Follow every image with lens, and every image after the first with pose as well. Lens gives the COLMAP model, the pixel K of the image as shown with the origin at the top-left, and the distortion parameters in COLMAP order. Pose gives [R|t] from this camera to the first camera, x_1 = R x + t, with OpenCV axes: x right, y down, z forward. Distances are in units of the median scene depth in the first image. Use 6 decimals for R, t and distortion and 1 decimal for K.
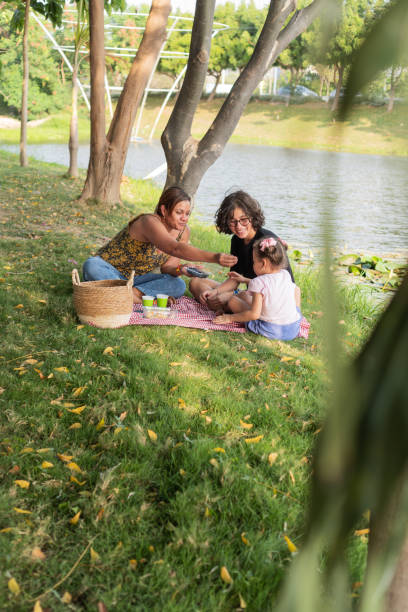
lens RADIAL K [[955.9, 0, 220.5], [0, 955.9, 302.9], [0, 0, 1]] dist [0.032645, 0.000000]
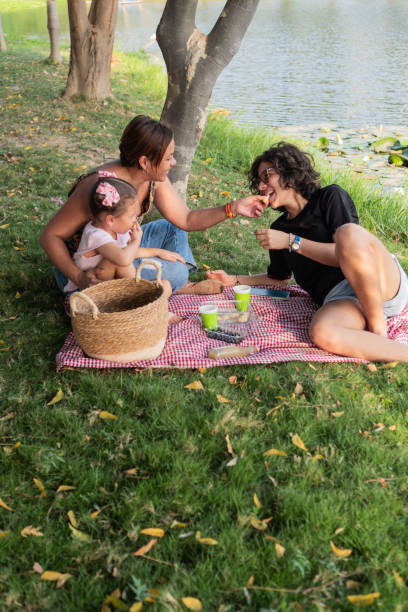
lens RADIAL K [[955.9, 0, 202.6], [0, 955.9, 306.7], [0, 0, 1]] dist [0.032645, 0.000000]
pose [[0.996823, -0.072459, -0.033059, -0.010481], [0.076605, 0.985860, 0.149037, -0.044542], [0.021793, -0.151096, 0.988279, 0.143334]]
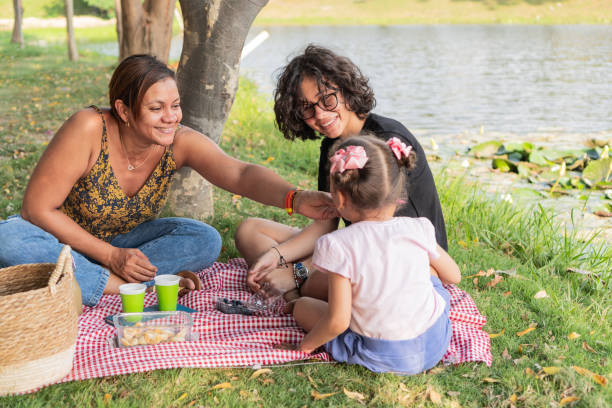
lens RADIAL K [[955.9, 0, 304.4], [0, 955.9, 201.7], [0, 0, 1]] dist [0.032645, 0.000000]
pose [[0.997086, -0.072362, -0.024145, 0.011268], [0.072638, 0.997300, 0.010776, -0.024687], [0.023300, -0.012498, 0.999650, 0.290319]]
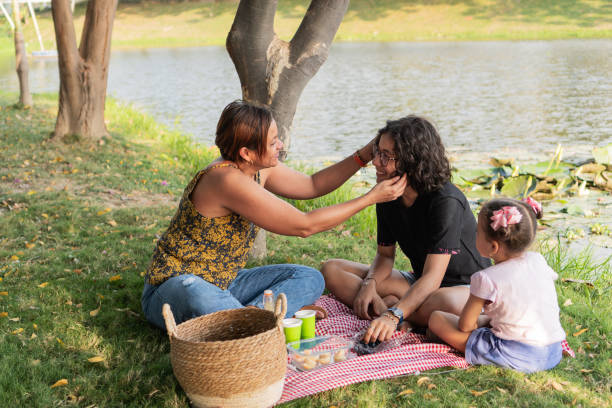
lens RADIAL K [[955.9, 0, 302.3], [0, 955.9, 205.3], [0, 0, 1]] dist [0.032645, 0.000000]
pose [[0.981390, -0.129854, 0.141465, -0.072832], [0.128985, 0.991528, 0.015335, -0.043989], [-0.142258, 0.003197, 0.989825, 0.234359]]
